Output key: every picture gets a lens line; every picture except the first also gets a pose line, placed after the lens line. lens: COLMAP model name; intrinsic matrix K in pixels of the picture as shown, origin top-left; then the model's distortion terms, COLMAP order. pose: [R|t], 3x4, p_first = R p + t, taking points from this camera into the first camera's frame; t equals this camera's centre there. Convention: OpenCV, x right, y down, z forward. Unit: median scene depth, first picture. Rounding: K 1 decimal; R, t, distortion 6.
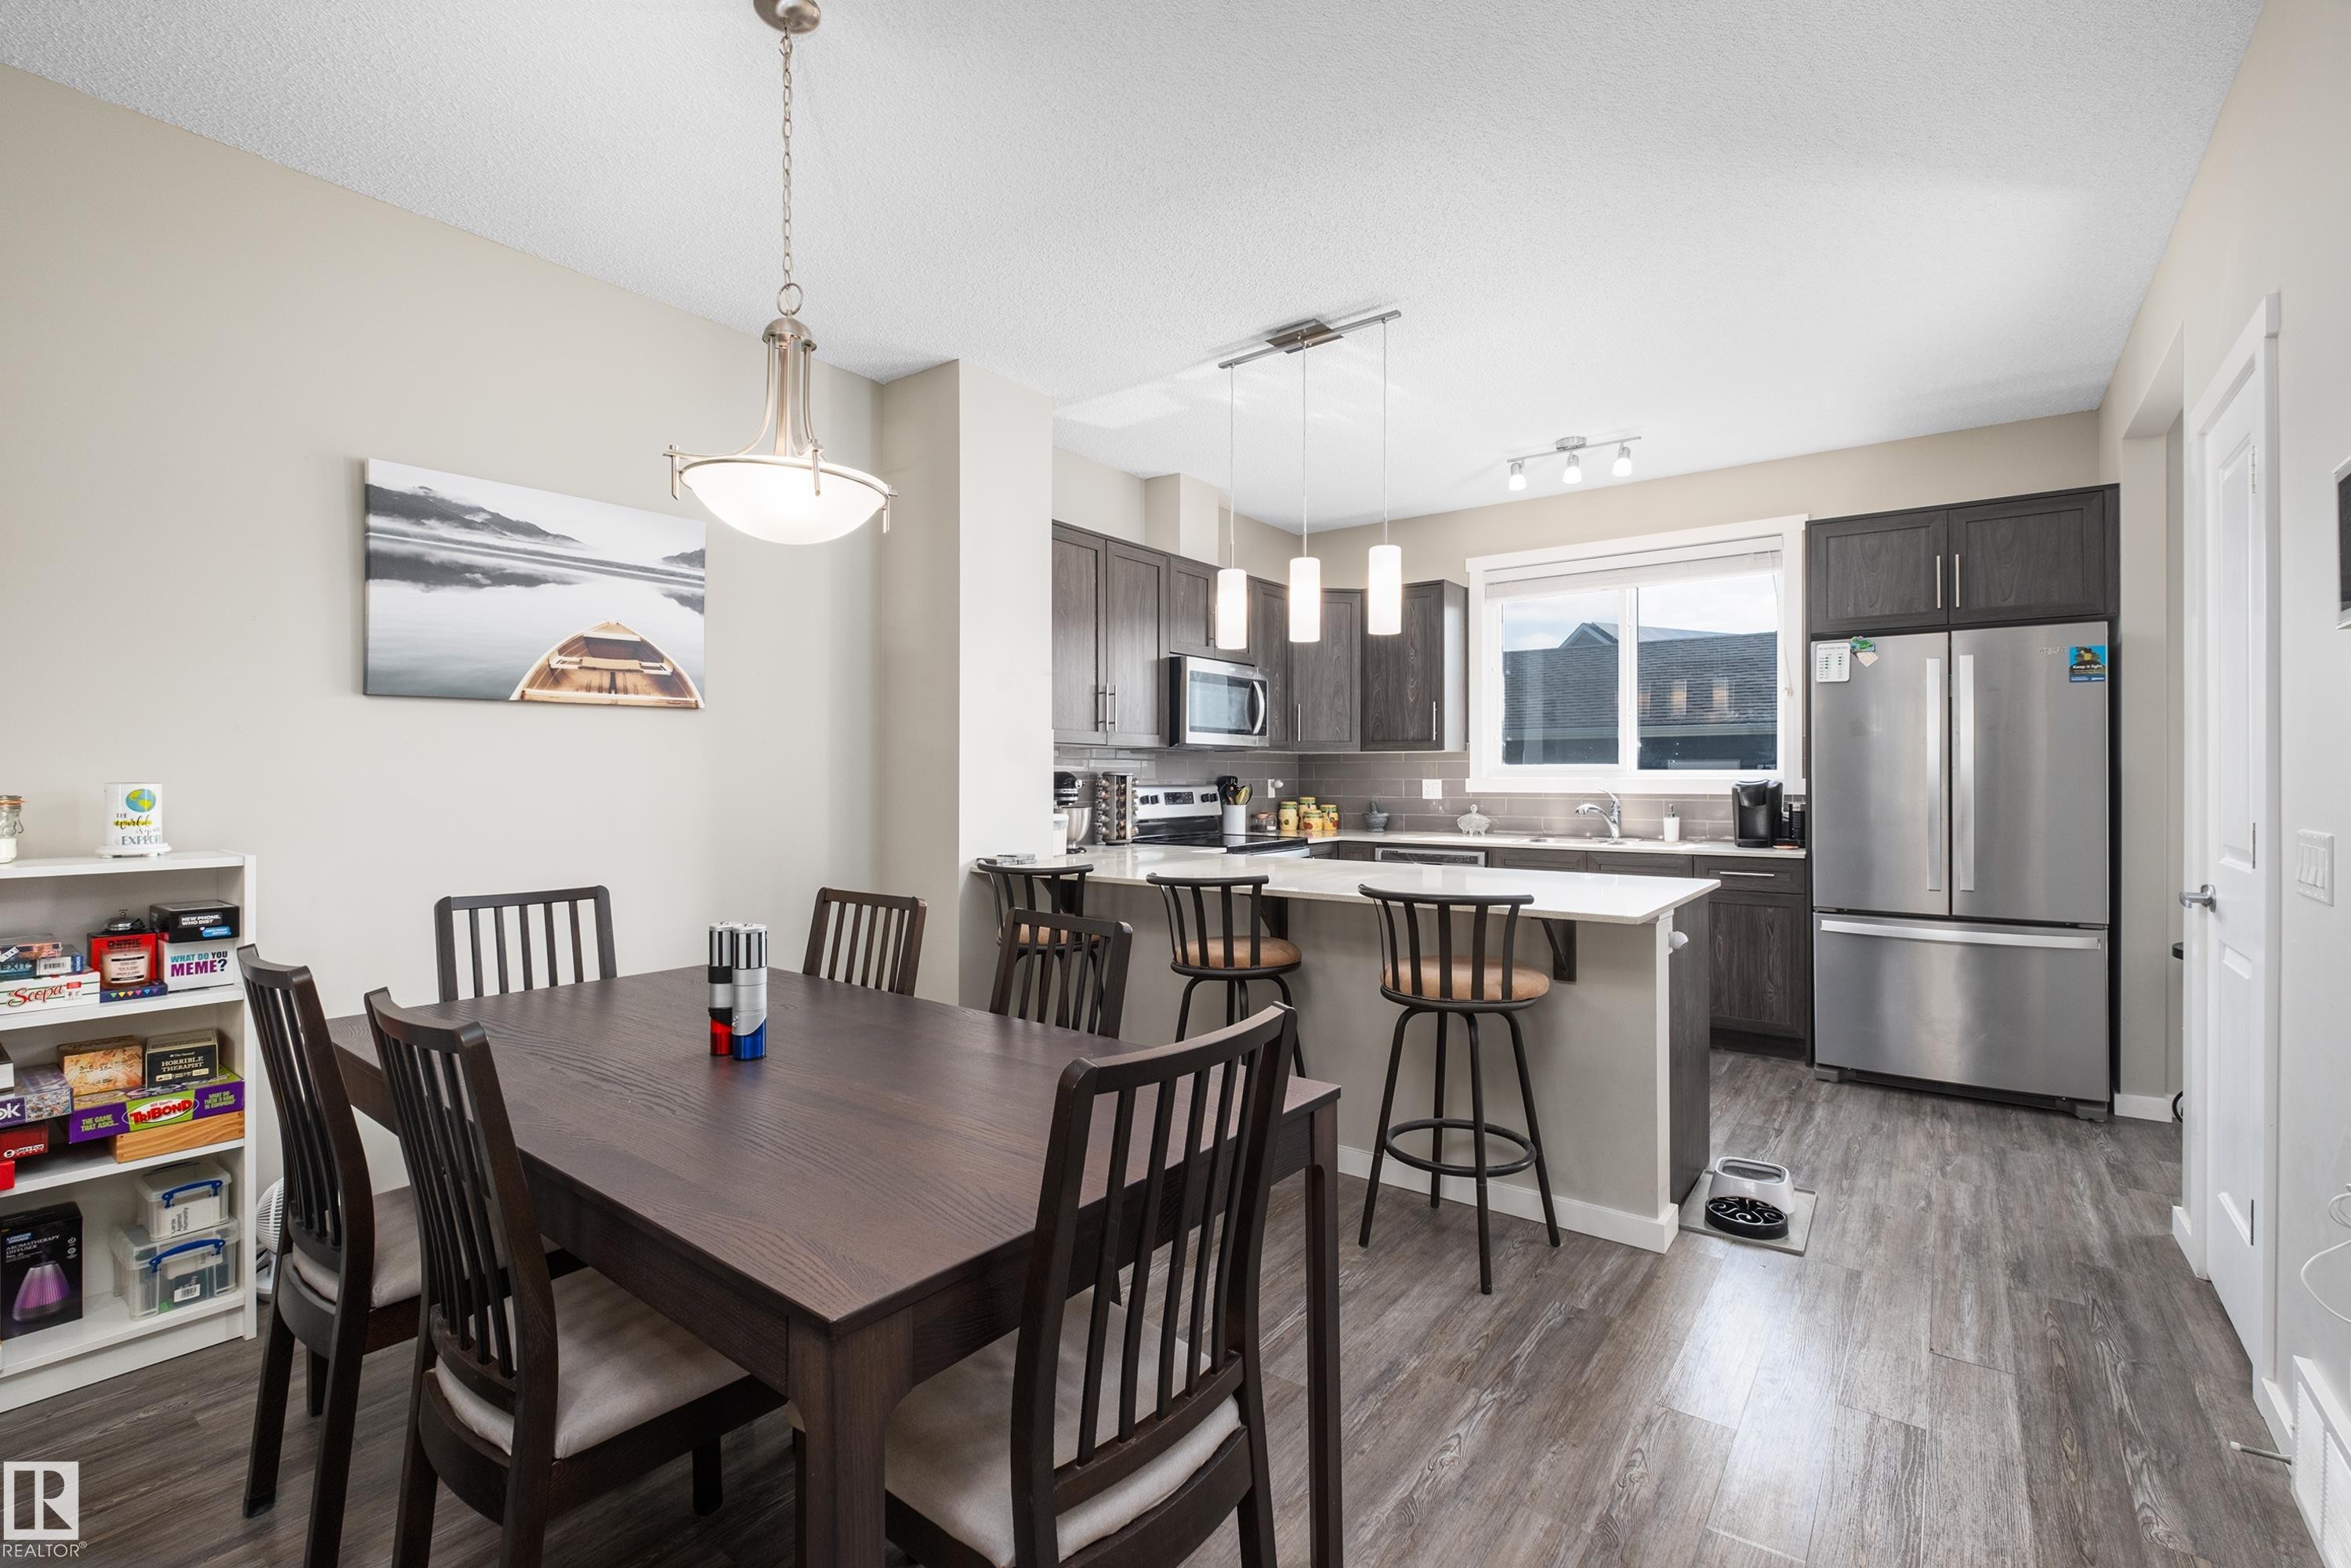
lens RADIAL K [[1034.5, 0, 1182.9], [0, 1034.5, 781.4], [0, 0, 1]] dist [-0.001903, -0.000710]
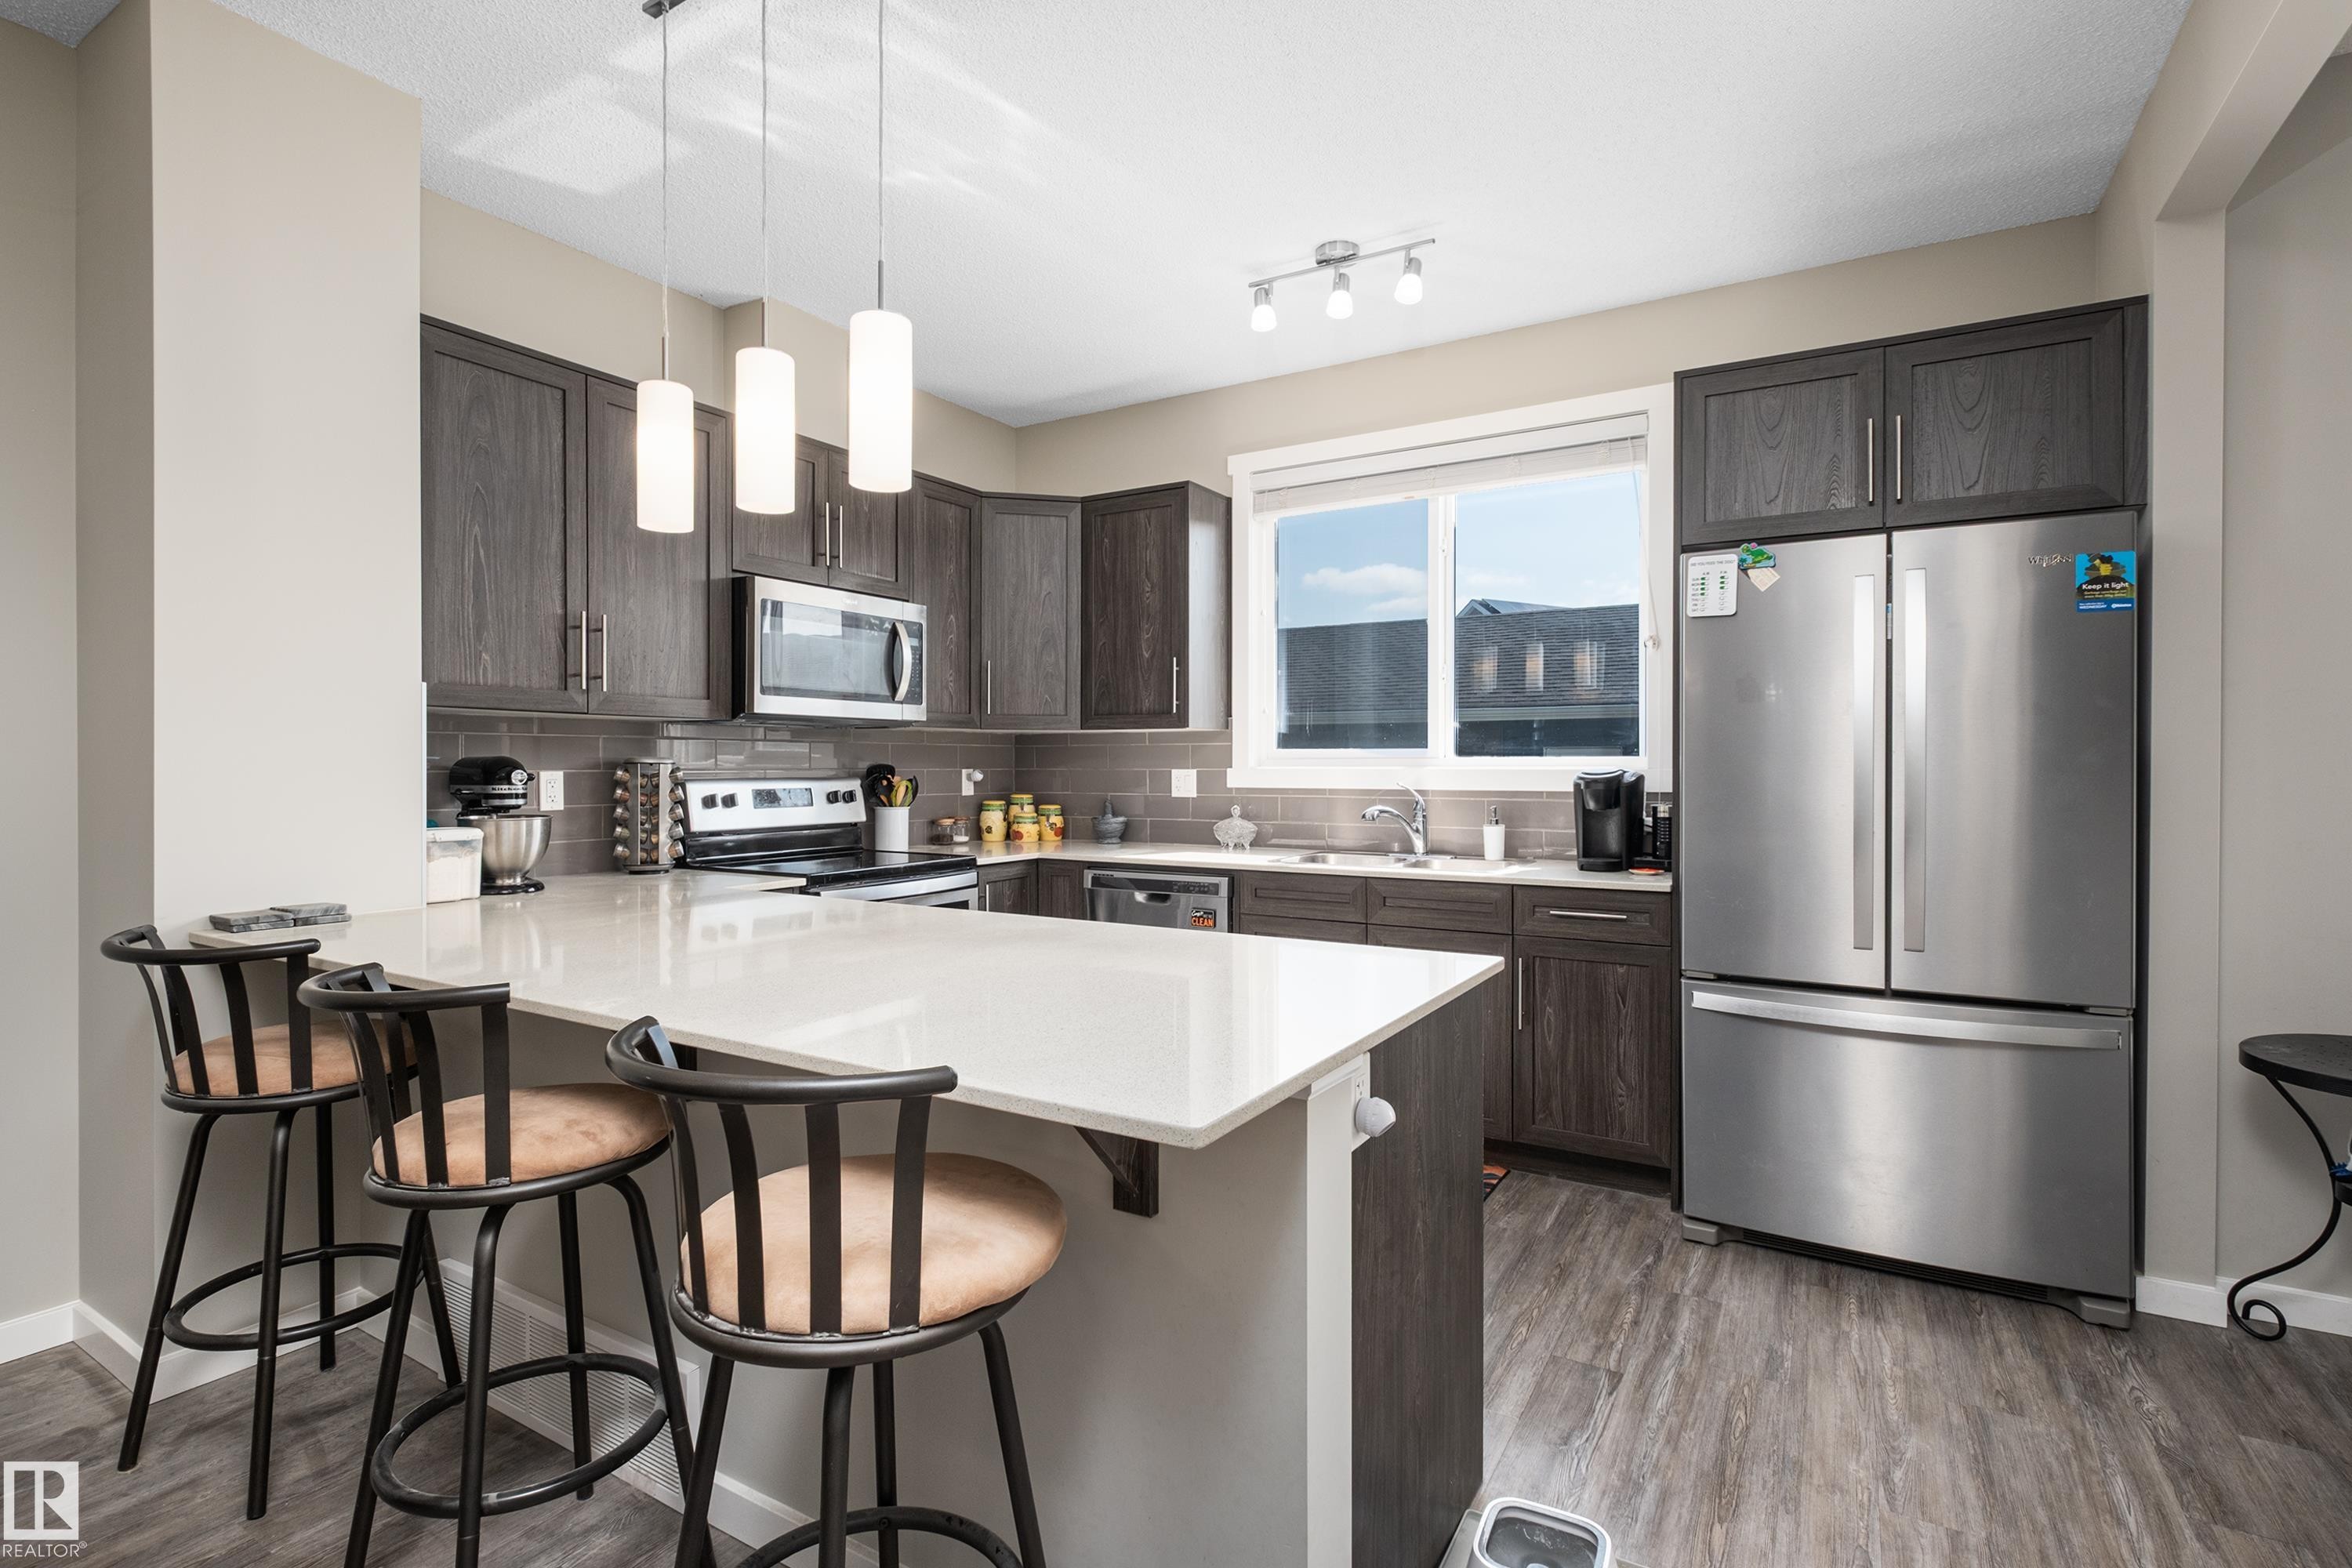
lens RADIAL K [[1121.5, 0, 1176.0], [0, 1121.5, 784.0], [0, 0, 1]] dist [0.003402, -0.000615]
pose [[0.994700, -0.001249, 0.102811, 0.200423], [0.000050, 0.999932, 0.011665, -0.001253], [-0.102819, -0.011598, 0.994633, 0.301771]]
